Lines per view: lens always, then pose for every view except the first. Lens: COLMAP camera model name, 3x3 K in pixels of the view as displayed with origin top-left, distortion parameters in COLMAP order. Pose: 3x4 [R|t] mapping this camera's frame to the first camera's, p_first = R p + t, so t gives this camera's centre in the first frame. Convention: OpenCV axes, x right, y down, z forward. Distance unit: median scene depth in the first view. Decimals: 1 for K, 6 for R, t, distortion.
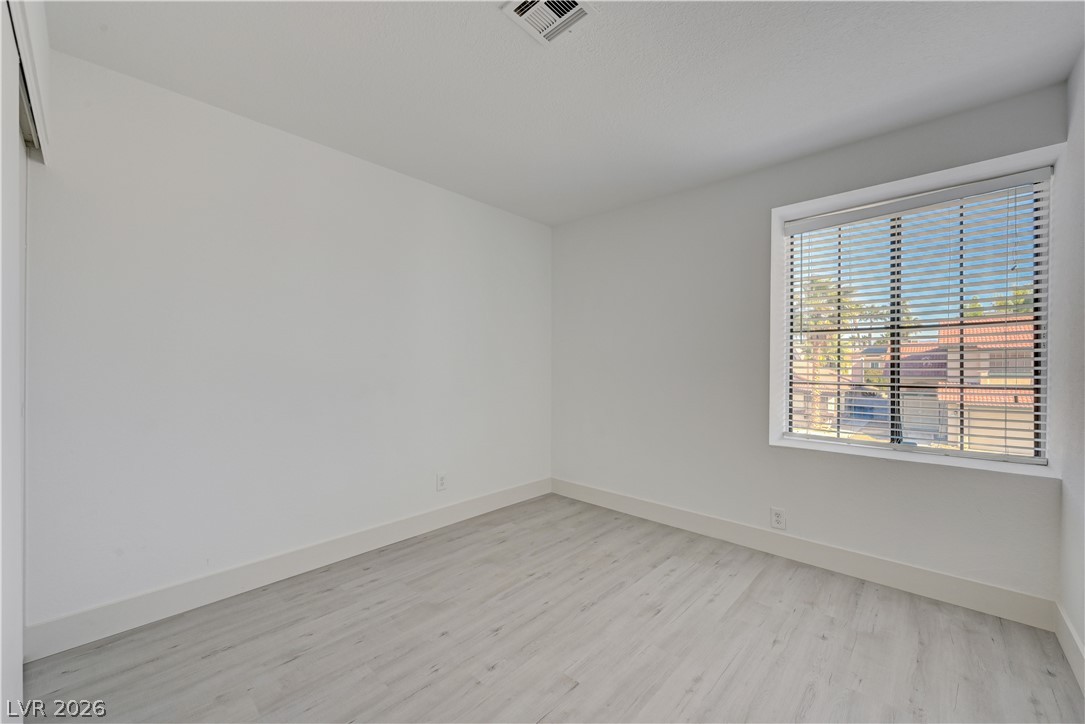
lens RADIAL K [[426.4, 0, 537.2], [0, 426.4, 365.0], [0, 0, 1]] dist [-0.019301, -0.000010]
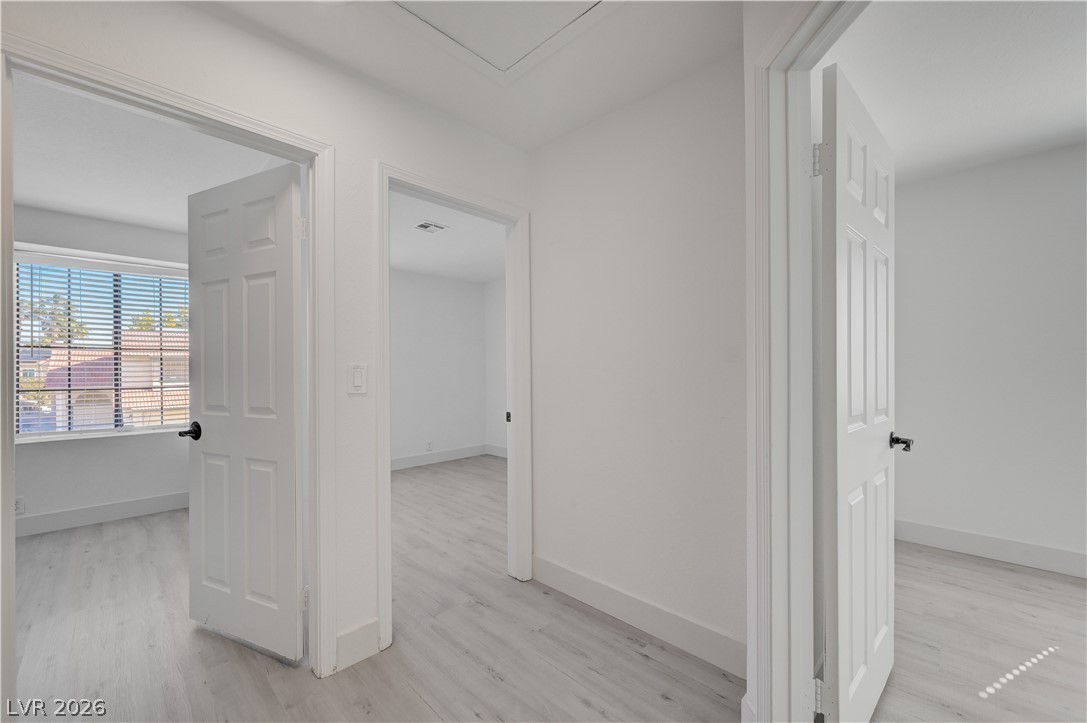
lens RADIAL K [[434.7, 0, 542.1], [0, 434.7, 368.0], [0, 0, 1]] dist [-0.002781, -0.000219]
pose [[0.022775, 0.002099, 0.999738, -0.635342], [0.006471, 0.999977, -0.002247, -0.009284], [-0.999720, 0.006520, 0.022761, -0.522982]]
